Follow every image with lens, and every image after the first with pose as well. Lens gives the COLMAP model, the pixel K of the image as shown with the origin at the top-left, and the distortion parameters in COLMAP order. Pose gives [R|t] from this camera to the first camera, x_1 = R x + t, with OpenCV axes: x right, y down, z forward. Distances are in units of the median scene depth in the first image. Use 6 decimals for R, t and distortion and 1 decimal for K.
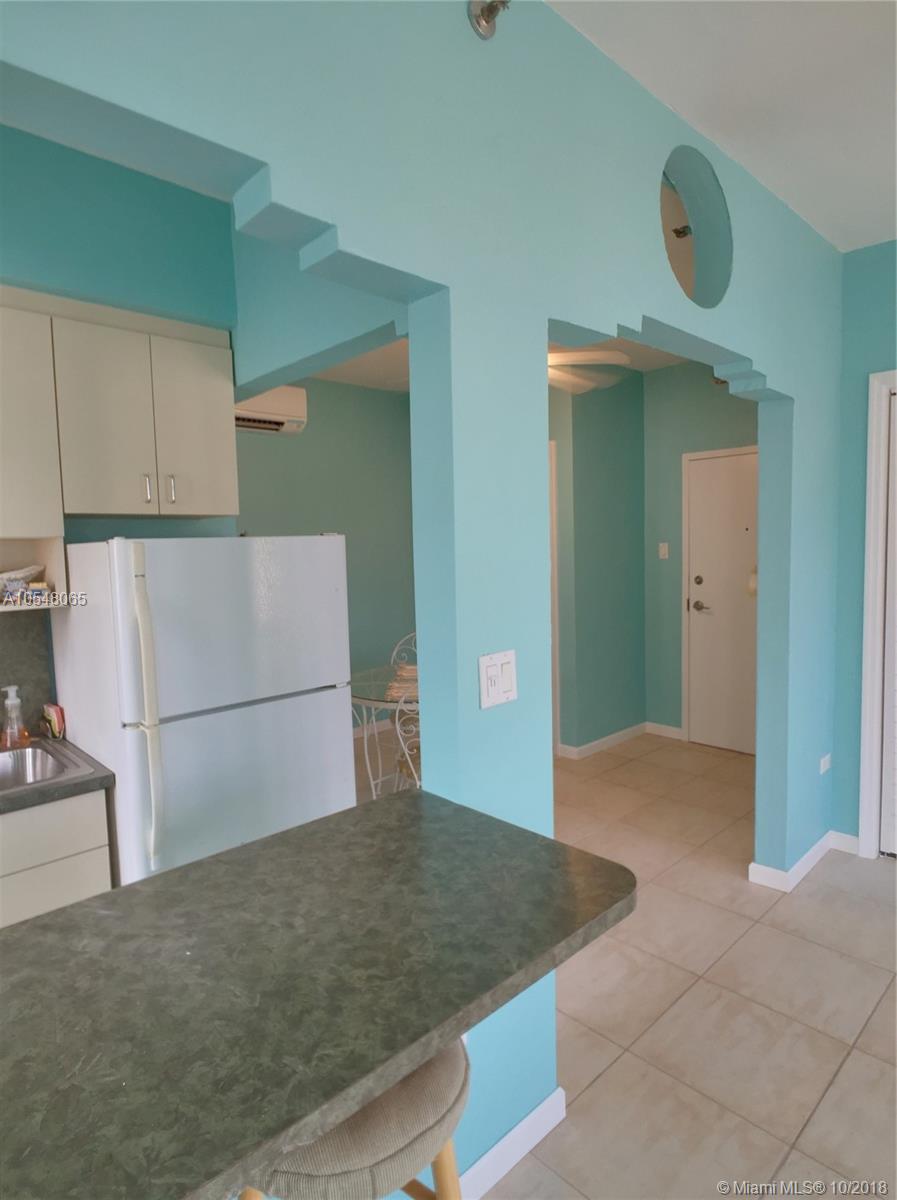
lens RADIAL K [[680.6, 0, 449.1], [0, 680.6, 595.3], [0, 0, 1]] dist [-0.008999, 0.000415]
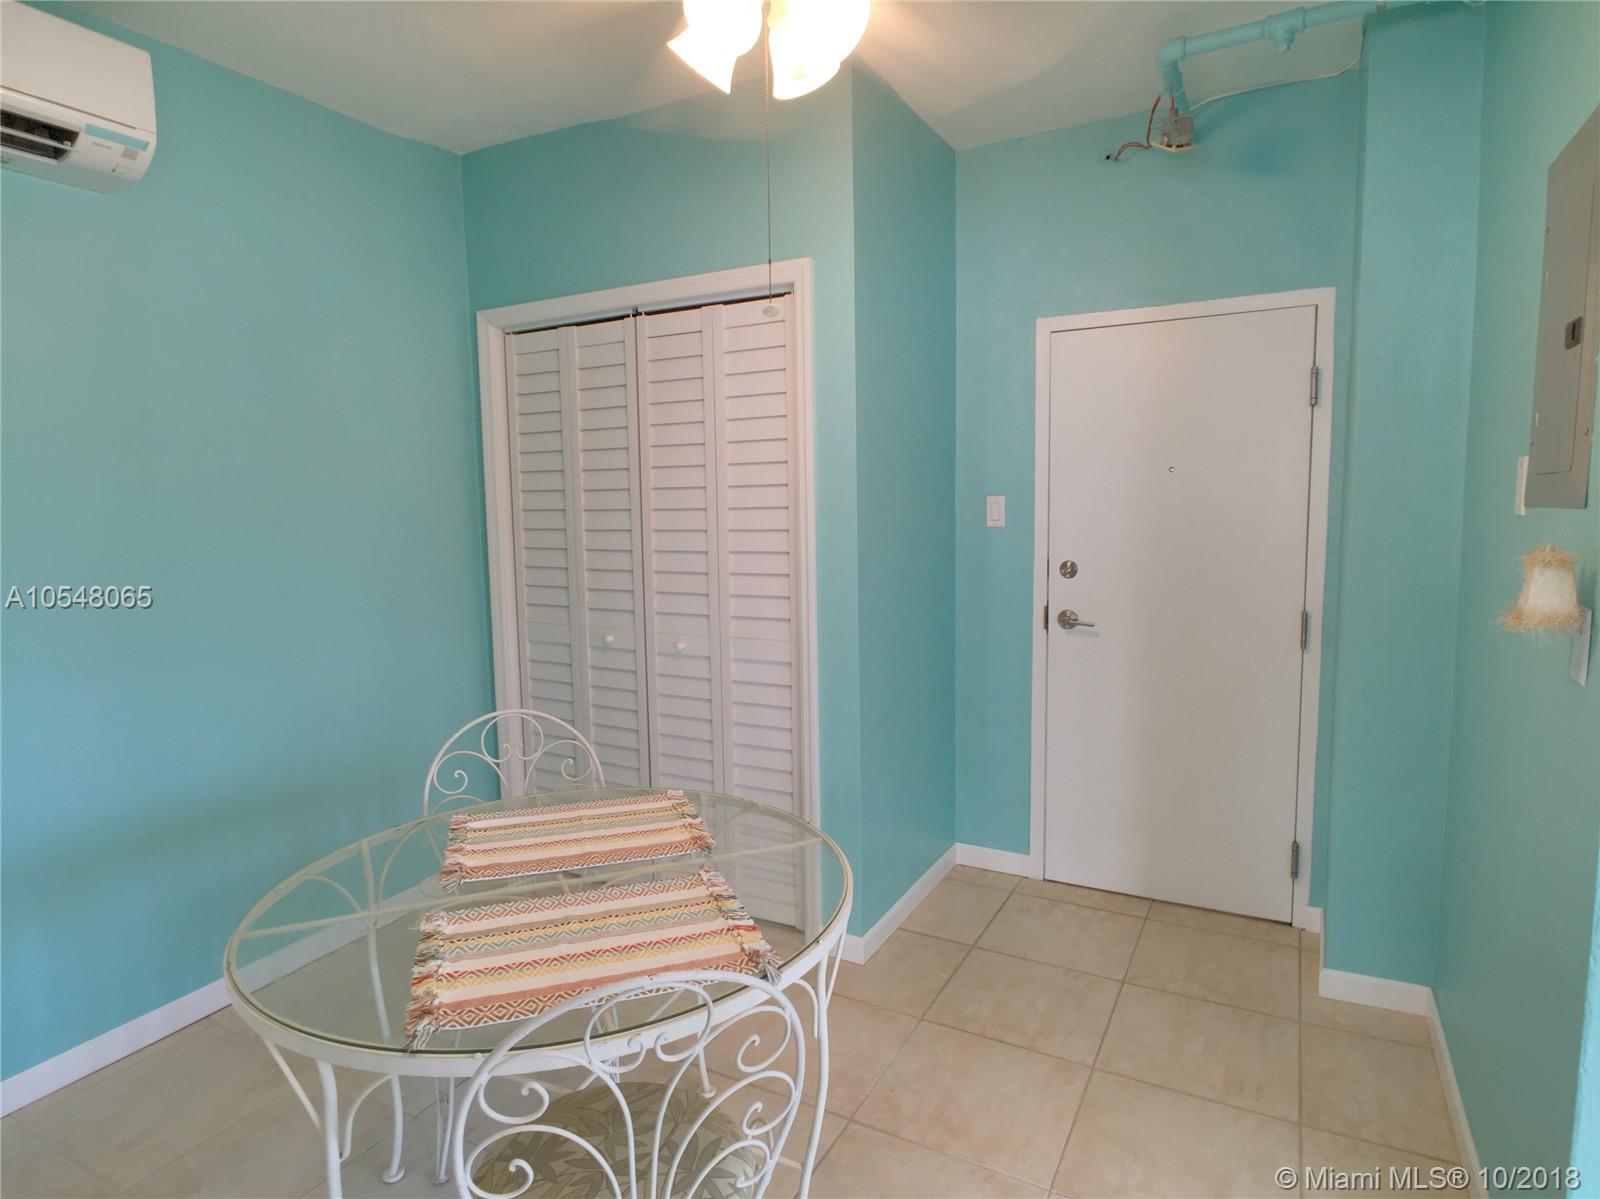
lens RADIAL K [[907.5, 0, 792.6], [0, 907.5, 598.0], [0, 0, 1]] dist [-0.008999, 0.000415]
pose [[0.953413, -0.021748, 0.300885, -0.077316], [0.015077, 0.999587, 0.024476, -0.045831], [-0.301293, -0.018799, 0.953346, 0.916683]]
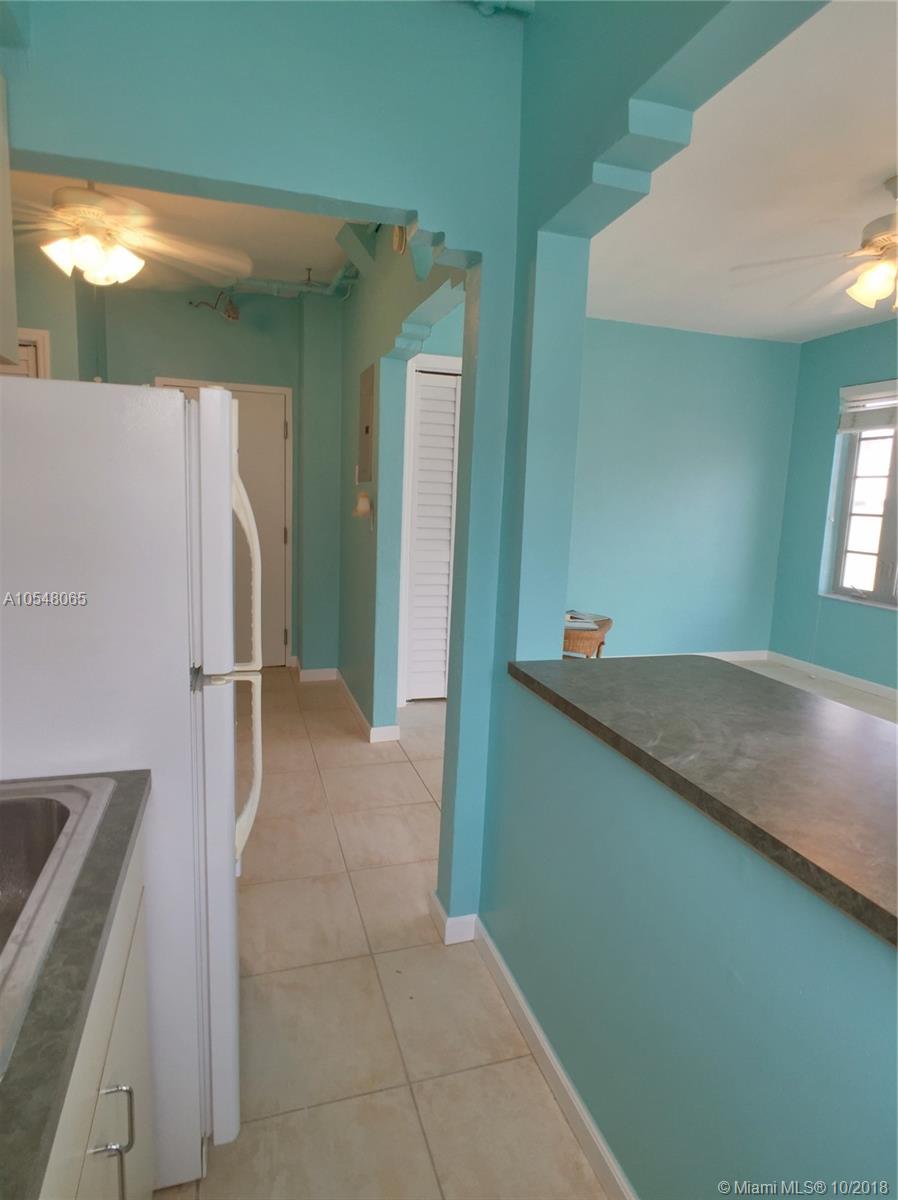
lens RADIAL K [[680.6, 0, 451.1], [0, 680.6, 595.0], [0, 0, 1]] dist [-0.008999, 0.000415]
pose [[0.441099, -0.092560, 0.892672, -0.804429], [0.019901, 0.995432, 0.093381, 0.042775], [-0.897238, -0.023425, 0.440926, 0.421057]]
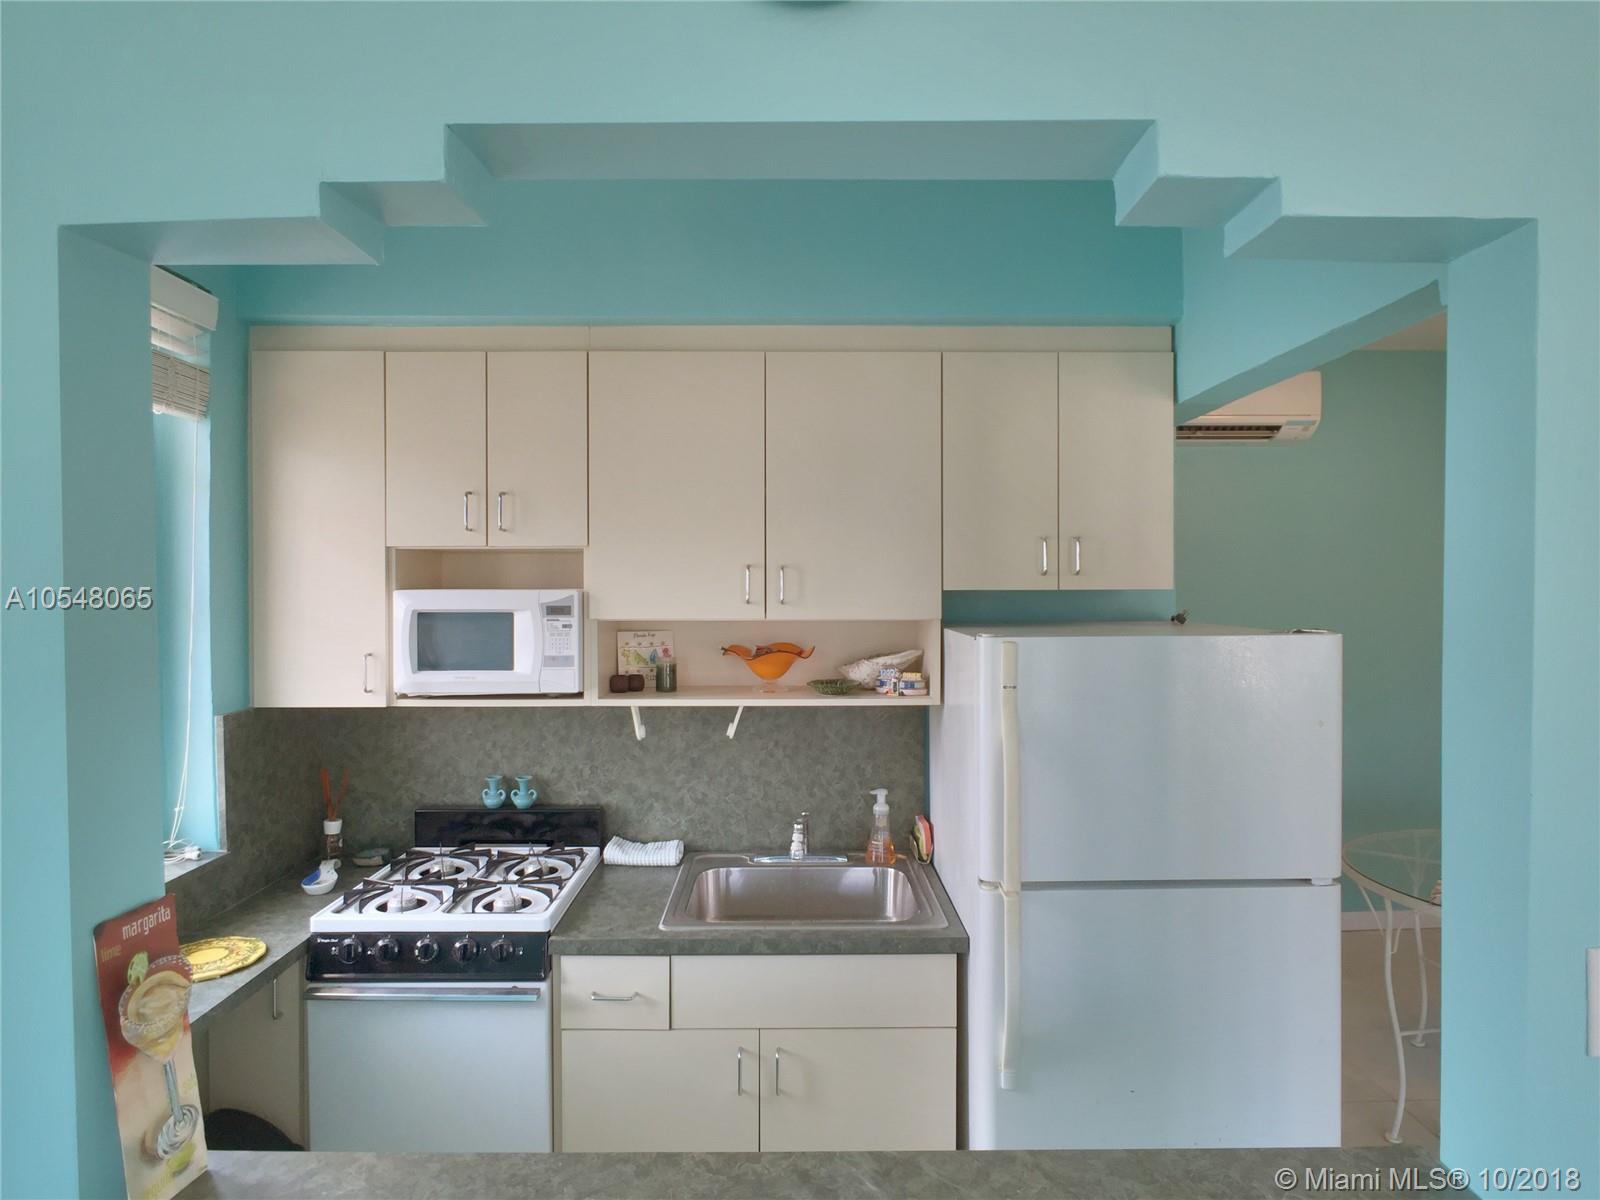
lens RADIAL K [[907.5, 0, 791.7], [0, 907.5, 598.8], [0, 0, 1]] dist [-0.008999, 0.000415]
pose [[0.727278, 0.033265, -0.685536, 0.042248], [-0.066010, 0.997585, -0.021623, -0.072641], [0.683161, 0.060978, 0.727717, 0.086382]]
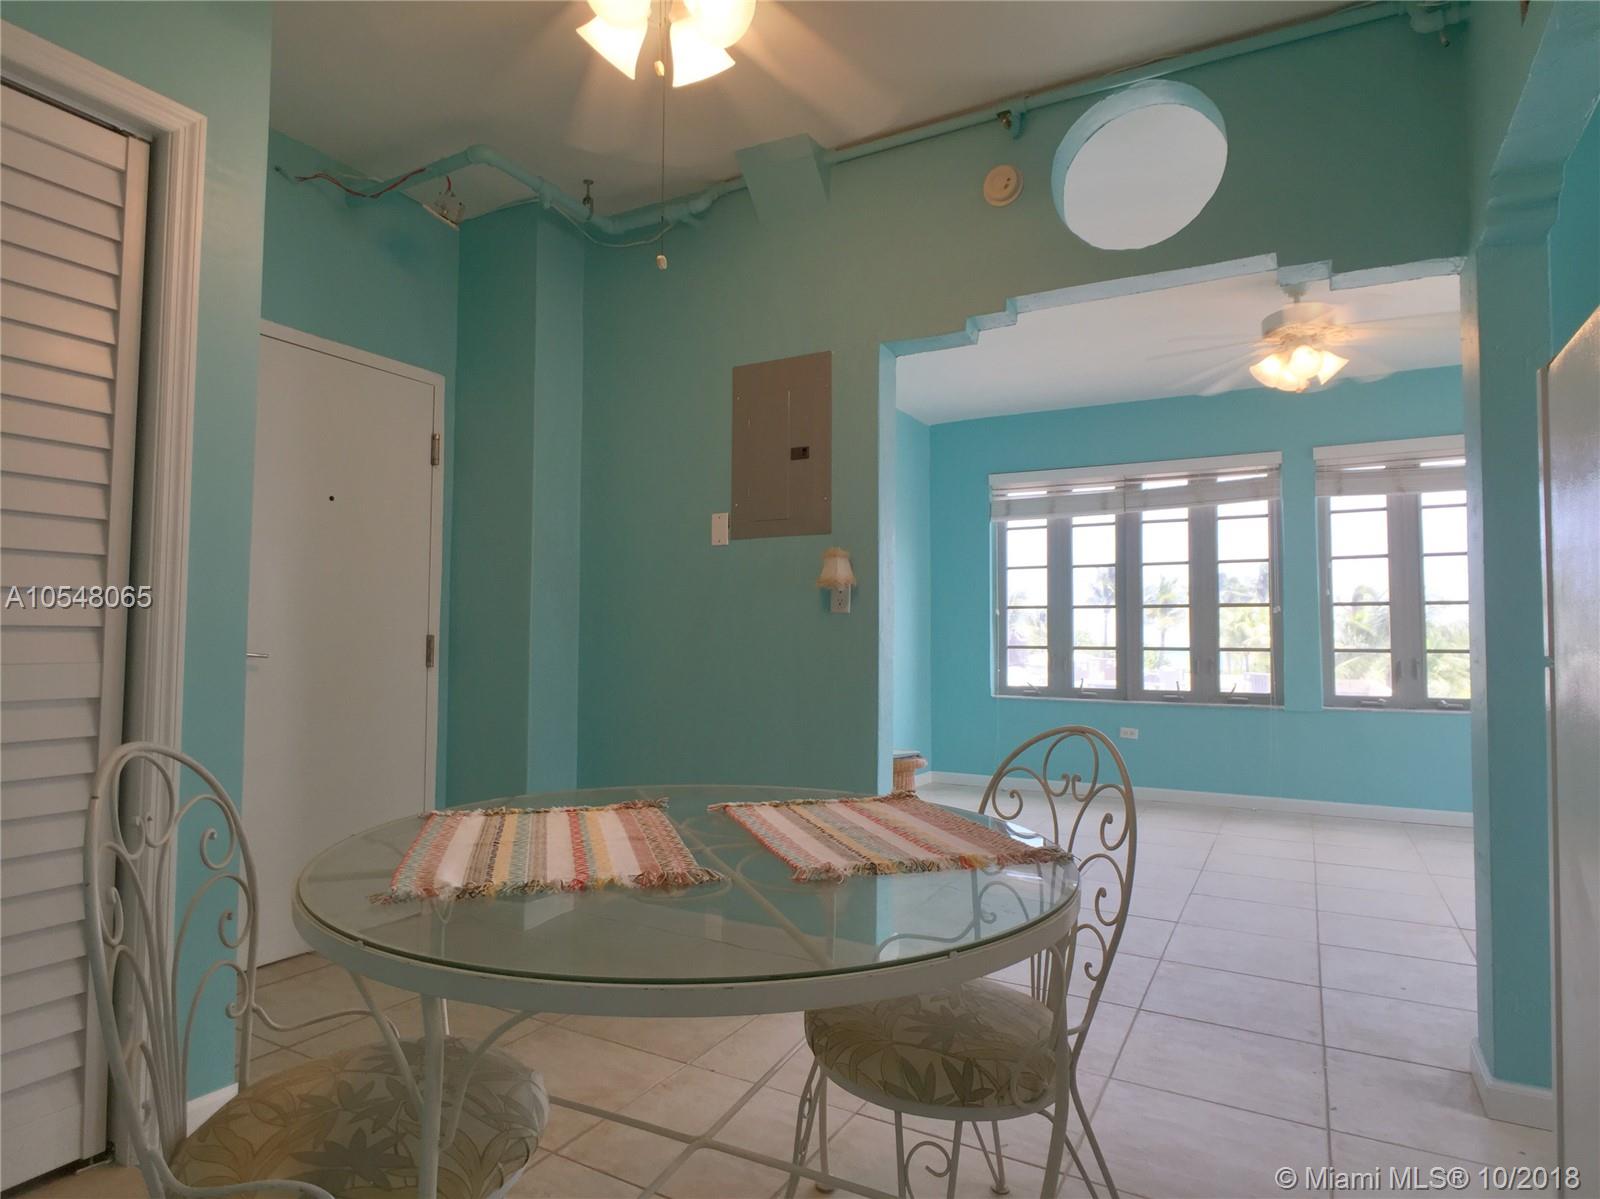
lens RADIAL K [[907.5, 0, 803.2], [0, 907.5, 597.9], [0, 0, 1]] dist [-0.008999, 0.000415]
pose [[-0.300016, 0.068716, 0.951456, -0.654635], [0.073941, 0.996077, -0.048623, 0.076639], [-0.951064, 0.055764, -0.303919, 1.821979]]
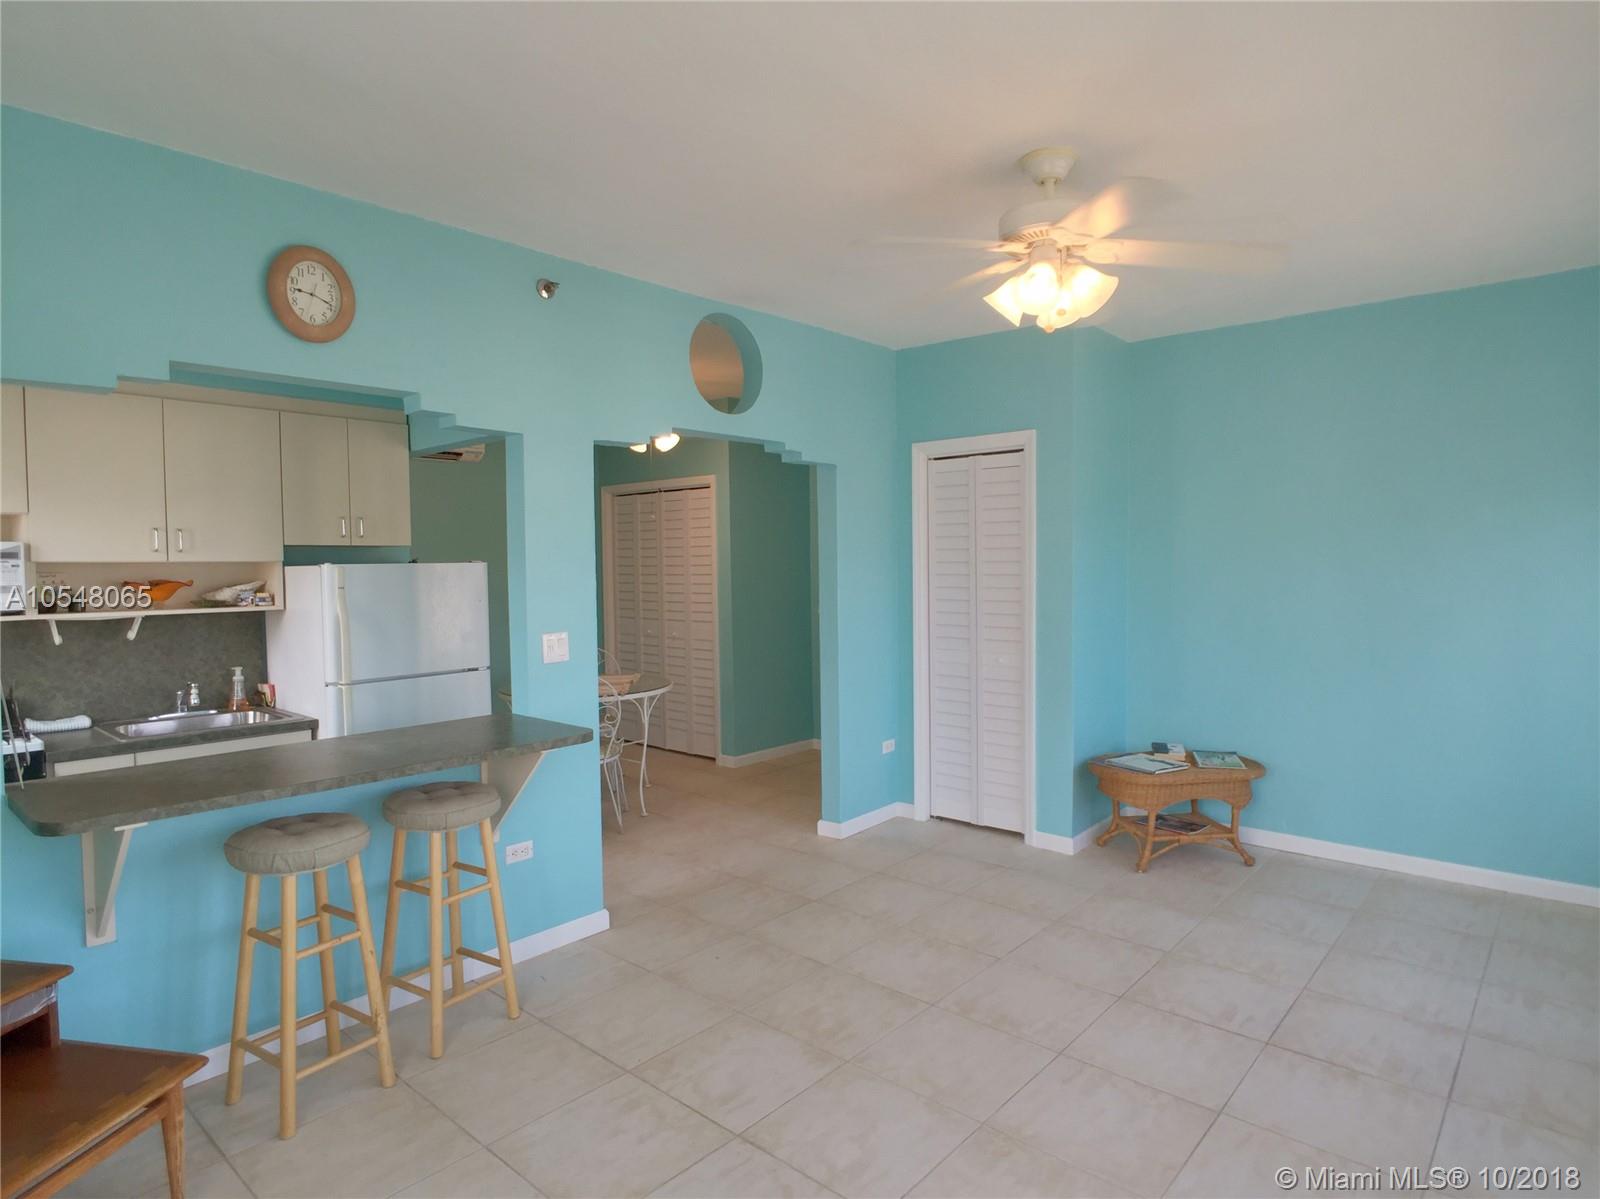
lens RADIAL K [[907.5, 0, 800.7], [0, 907.5, 592.5], [0, 0, 1]] dist [-0.008999, 0.000415]
pose [[0.996012, 0.011085, 0.088529, 0.344442], [-0.007192, 0.998998, -0.044169, 0.055295], [-0.088930, 0.043357, 0.995094, -0.968866]]
